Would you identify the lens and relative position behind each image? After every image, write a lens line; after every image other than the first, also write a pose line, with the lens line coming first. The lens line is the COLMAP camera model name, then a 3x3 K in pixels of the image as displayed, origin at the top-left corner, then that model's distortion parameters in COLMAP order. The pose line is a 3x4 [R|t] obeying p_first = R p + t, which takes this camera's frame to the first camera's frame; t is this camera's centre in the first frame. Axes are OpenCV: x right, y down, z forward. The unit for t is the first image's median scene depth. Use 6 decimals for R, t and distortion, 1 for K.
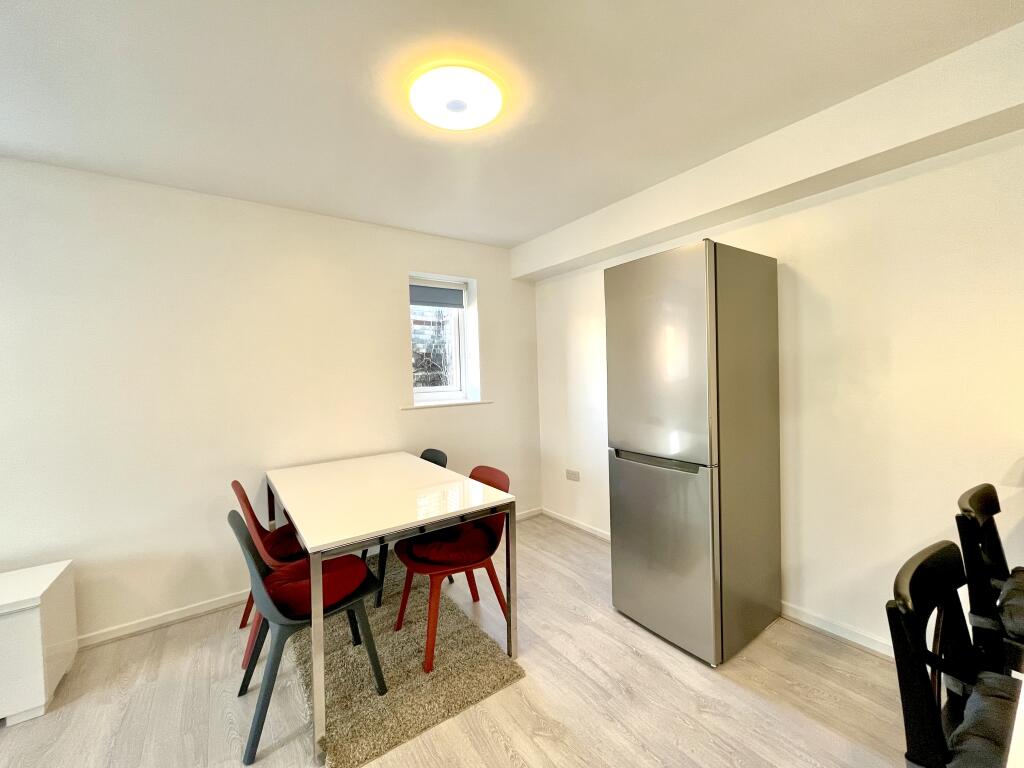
lens RADIAL K [[411.2, 0, 510.5], [0, 411.2, 380.0], [0, 0, 1]] dist [-0.005682, 0.000506]
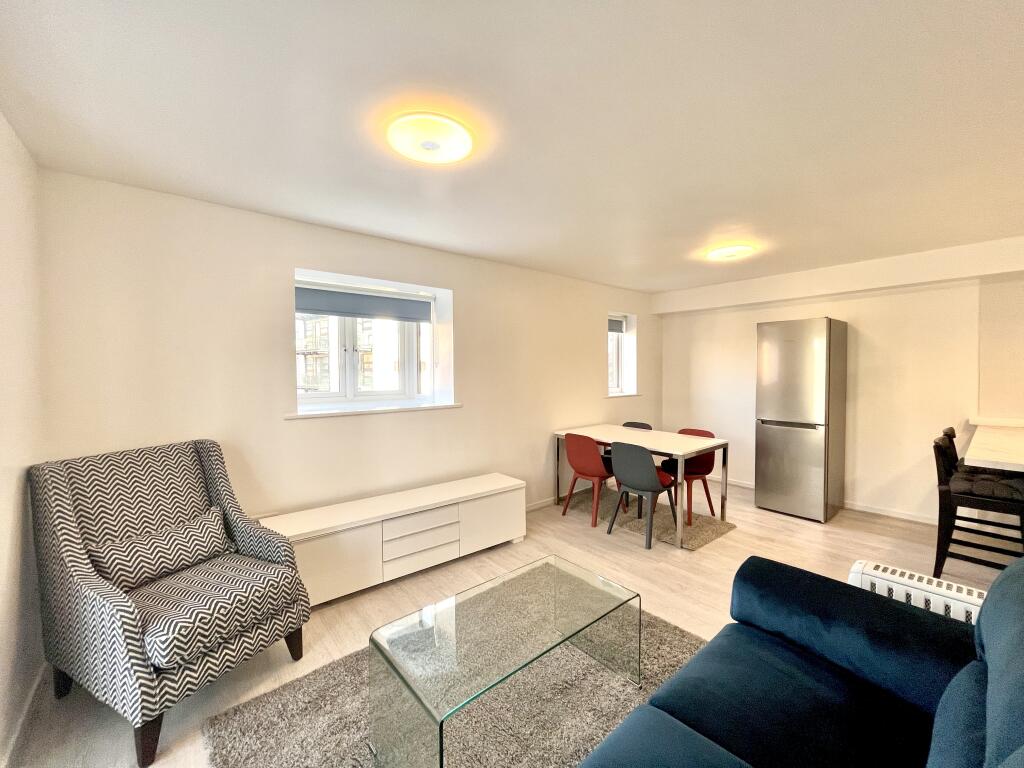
lens RADIAL K [[411.2, 0, 509.4], [0, 411.2, 380.6], [0, 0, 1]] dist [-0.005682, 0.000506]
pose [[0.996623, 0.024755, 0.078296, -1.079677], [-0.024735, 0.999693, -0.001222, 0.022262], [-0.078303, -0.000719, 0.996929, -0.800298]]
